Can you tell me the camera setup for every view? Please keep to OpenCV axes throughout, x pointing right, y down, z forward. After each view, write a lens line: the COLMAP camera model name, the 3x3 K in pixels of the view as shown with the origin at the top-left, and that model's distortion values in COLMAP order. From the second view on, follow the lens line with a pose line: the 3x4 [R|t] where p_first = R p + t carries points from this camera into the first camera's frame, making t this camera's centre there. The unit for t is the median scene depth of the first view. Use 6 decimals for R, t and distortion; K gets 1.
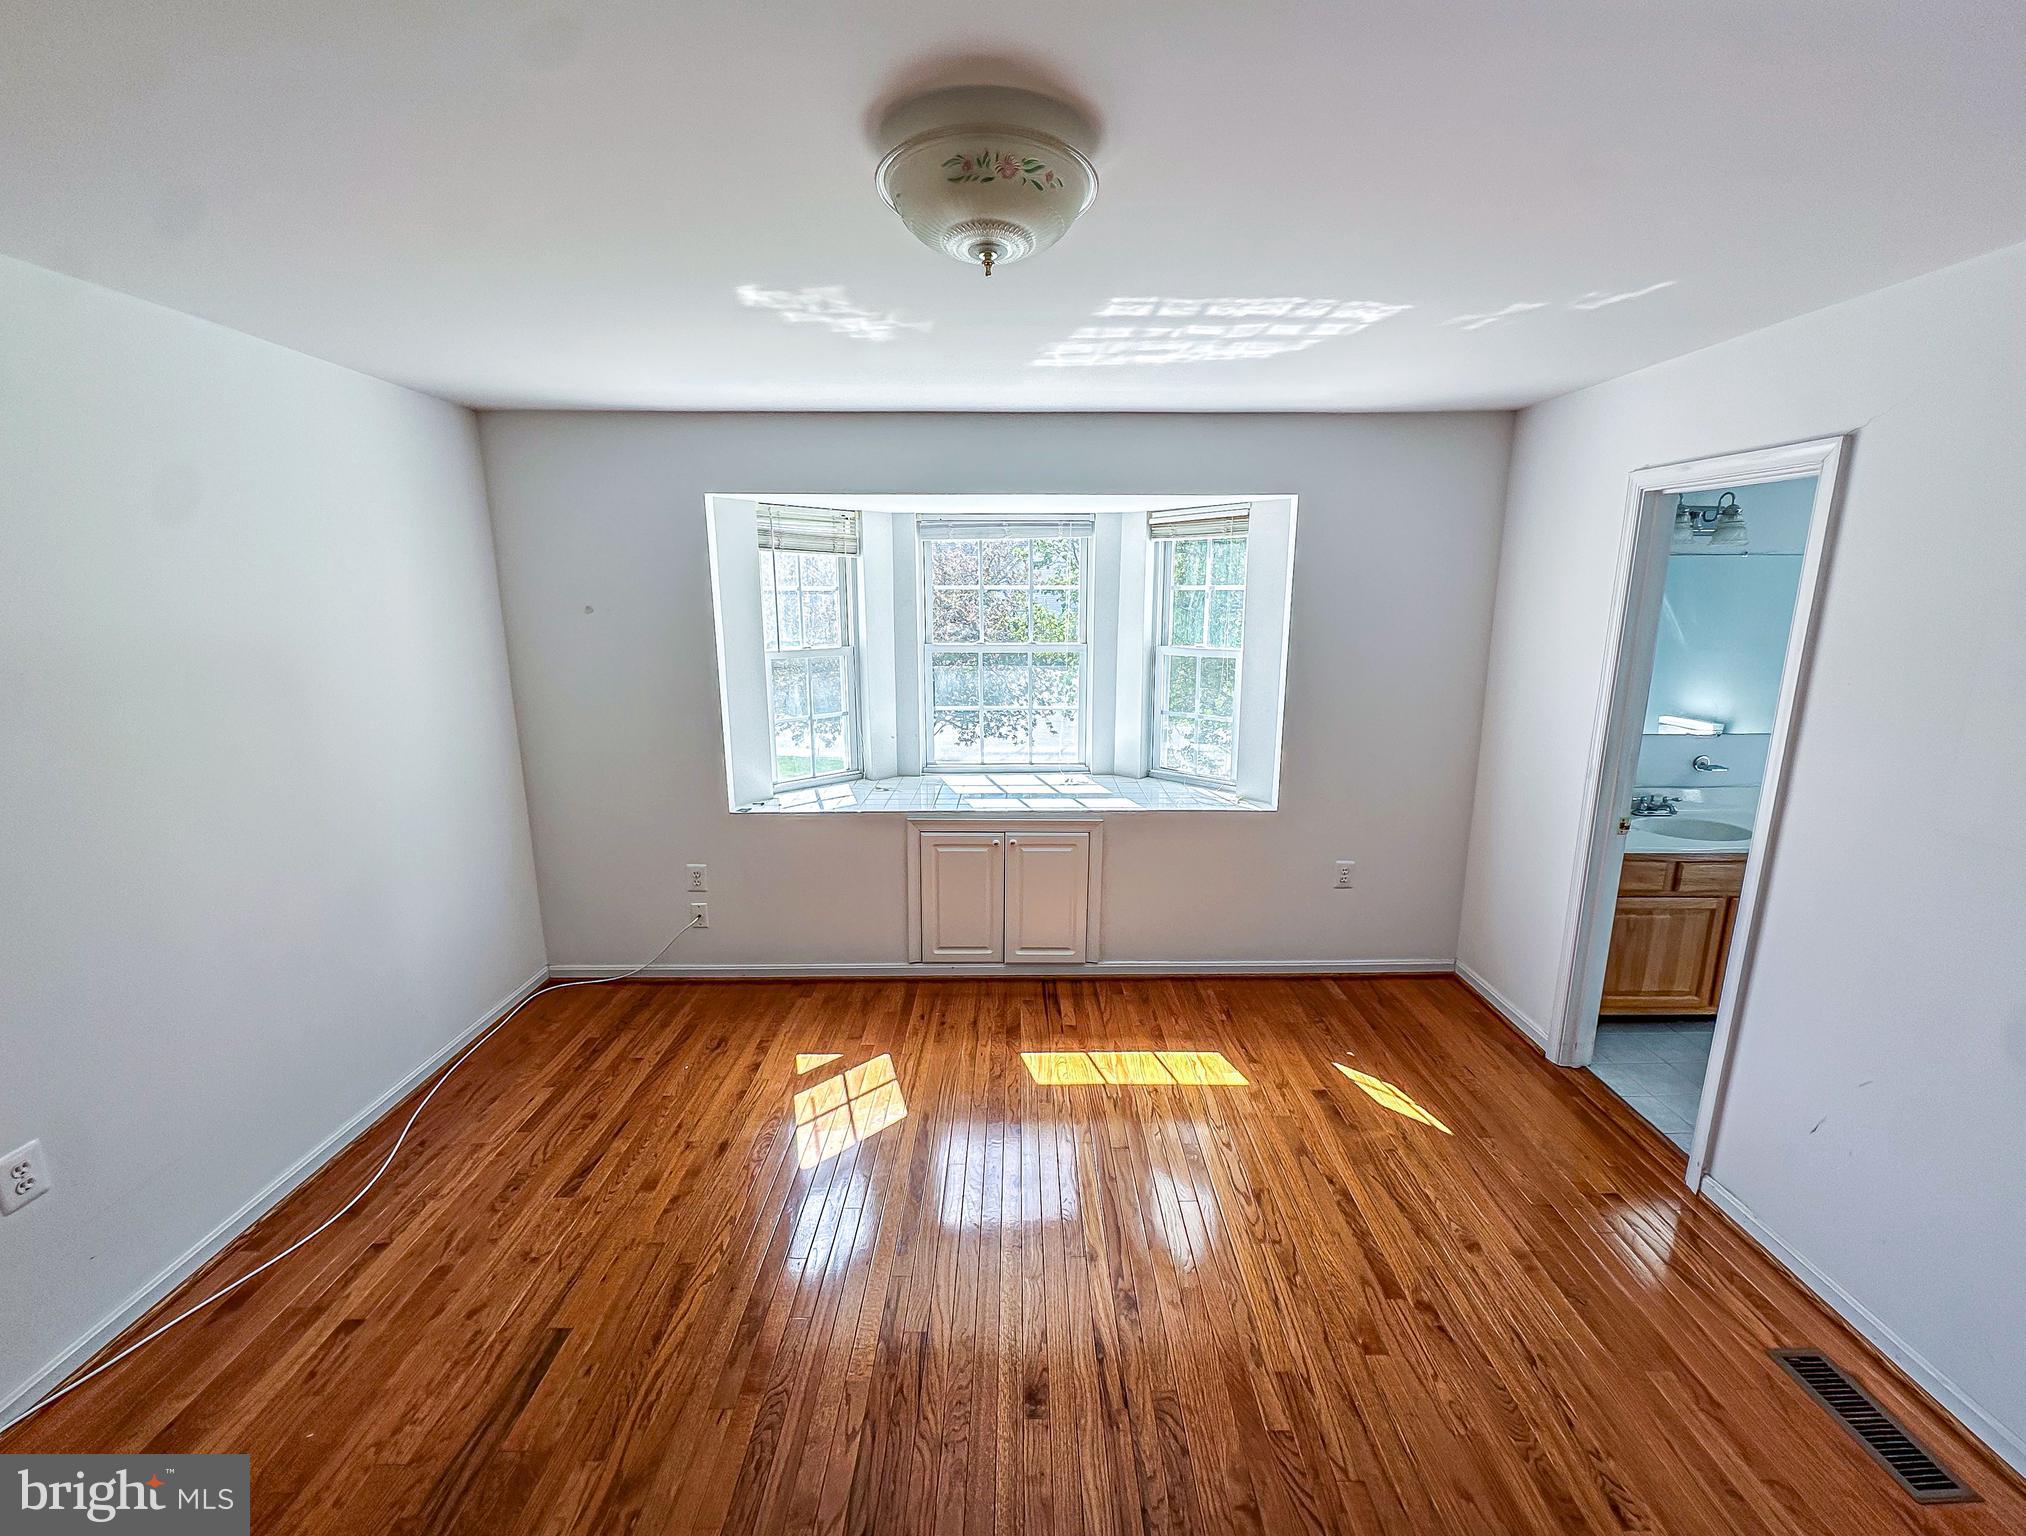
lens RADIAL K [[843.2, 0, 1013.0], [0, 843.2, 768.0], [0, 0, 1]] dist [-0.003545, -0.000344]
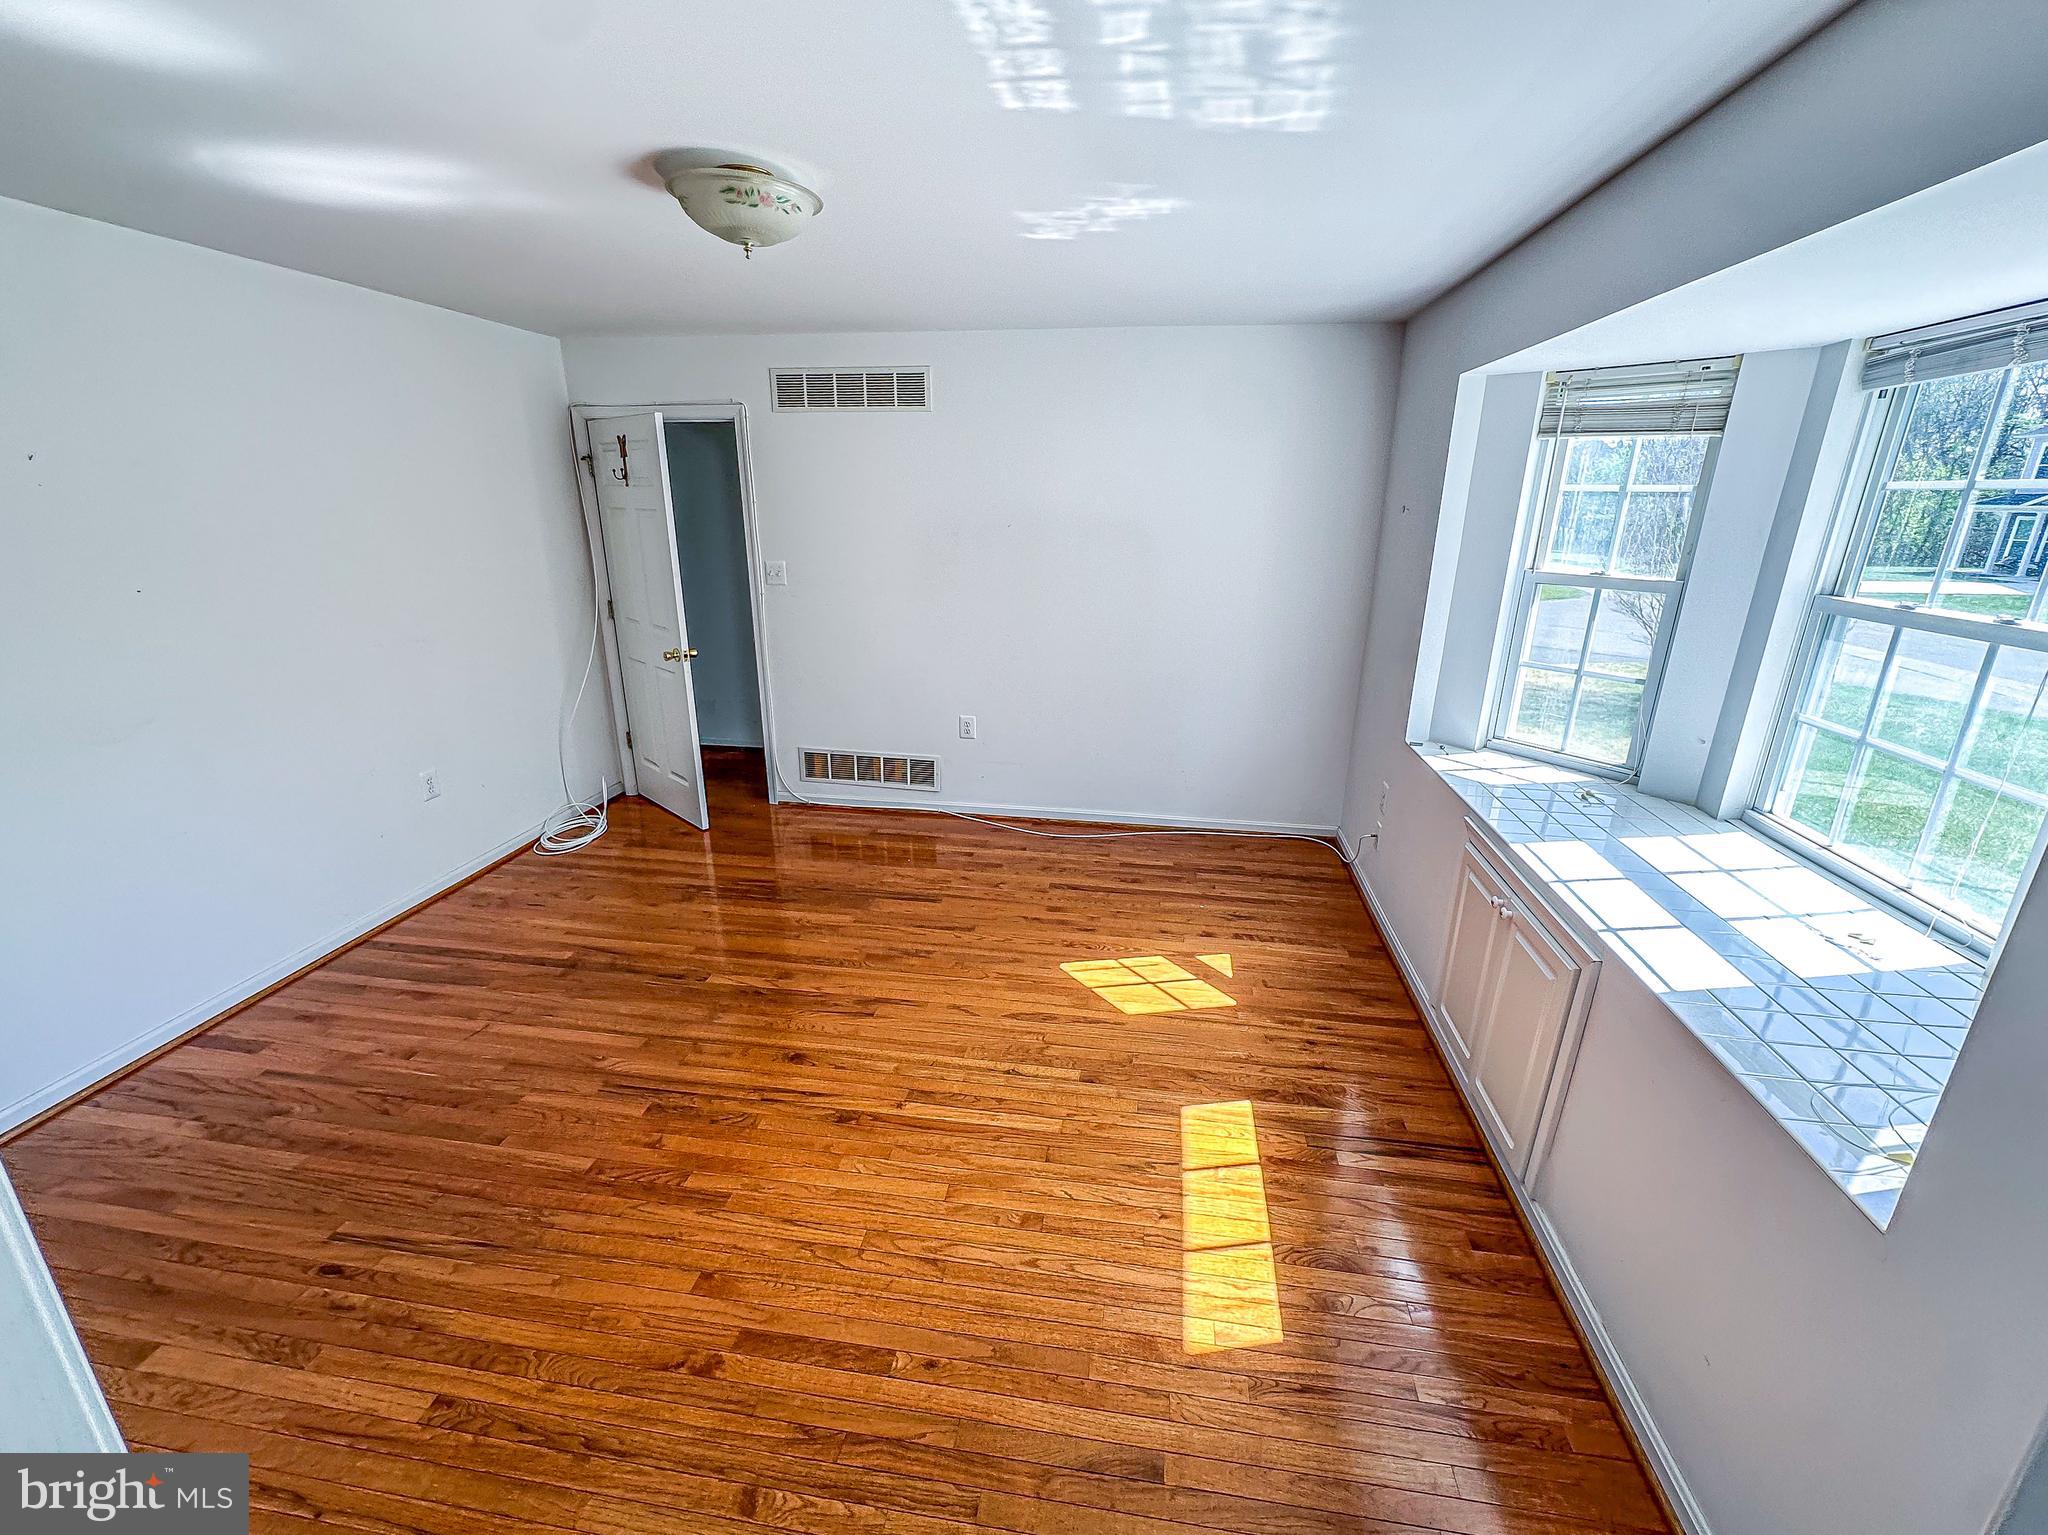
lens RADIAL K [[848.1, 0, 1037.3], [0, 848.1, 765.5], [0, 0, 1]] dist [-0.000908, 0.000114]
pose [[-0.143071, 0.303751, -0.941948, 0.672018], [-0.213235, 0.919927, 0.329038, -0.158628], [0.966469, 0.247932, -0.066844, 0.778909]]
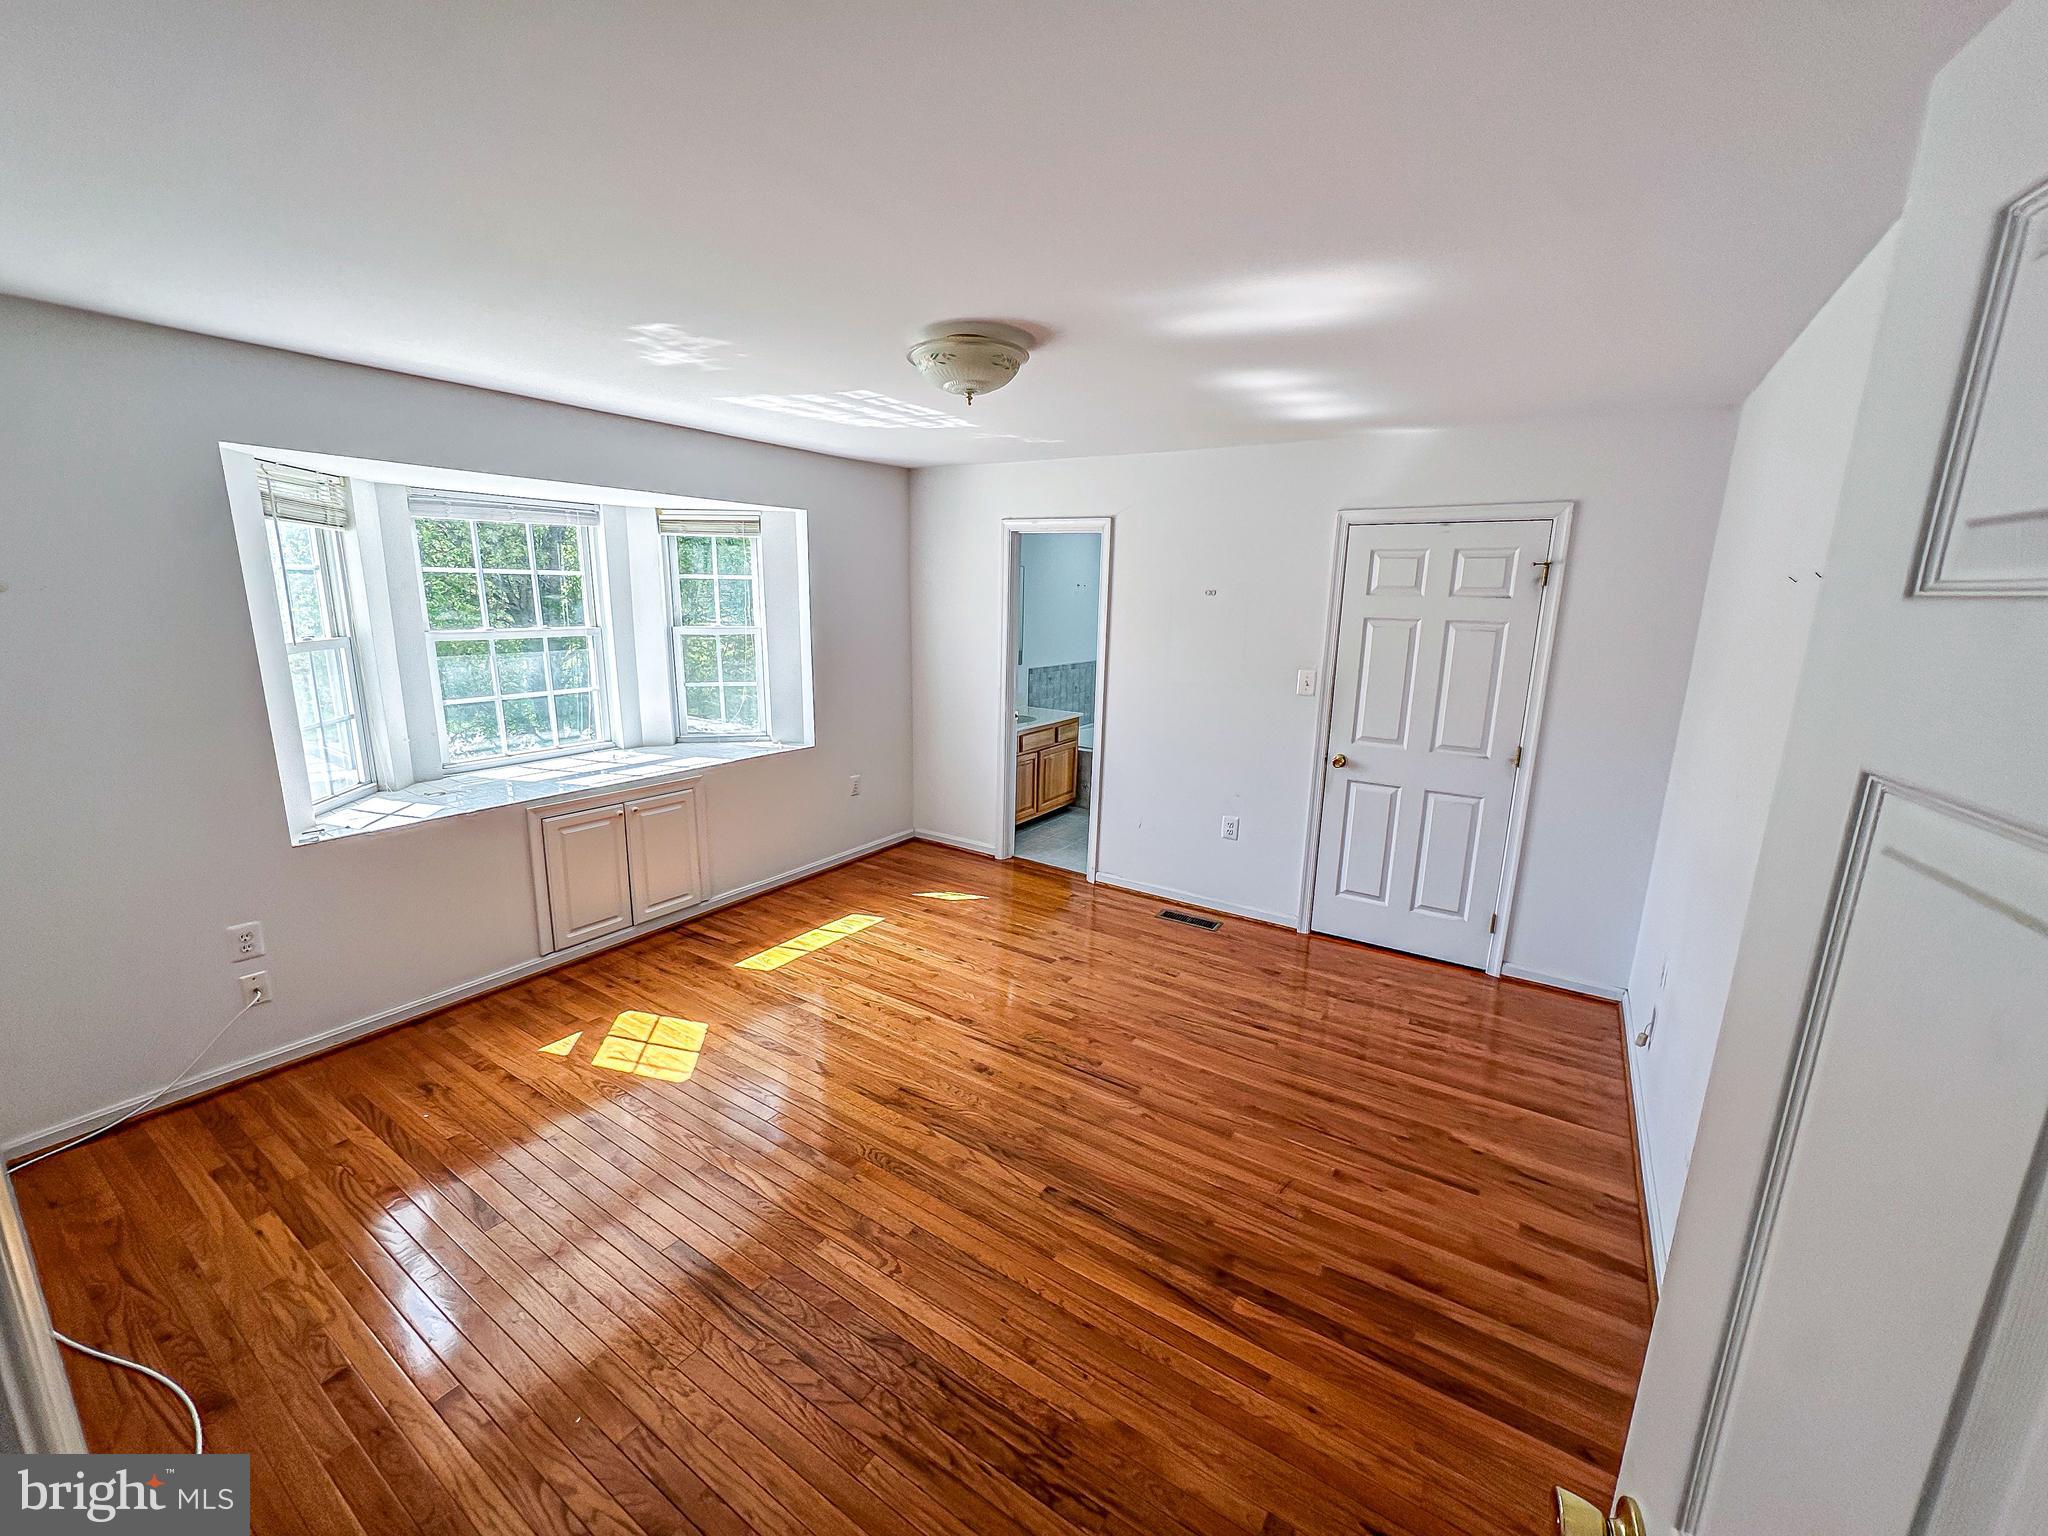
lens RADIAL K [[832.0, 0, 1024.4], [0, 832.0, 771.3], [0, 0, 1]] dist [-0.003859, 0.000071]
pose [[0.554575, -0.166381, 0.815330, -0.661137], [0.152826, 0.983506, 0.096750, 0.014618], [-0.817980, 0.070948, 0.570855, -0.025328]]
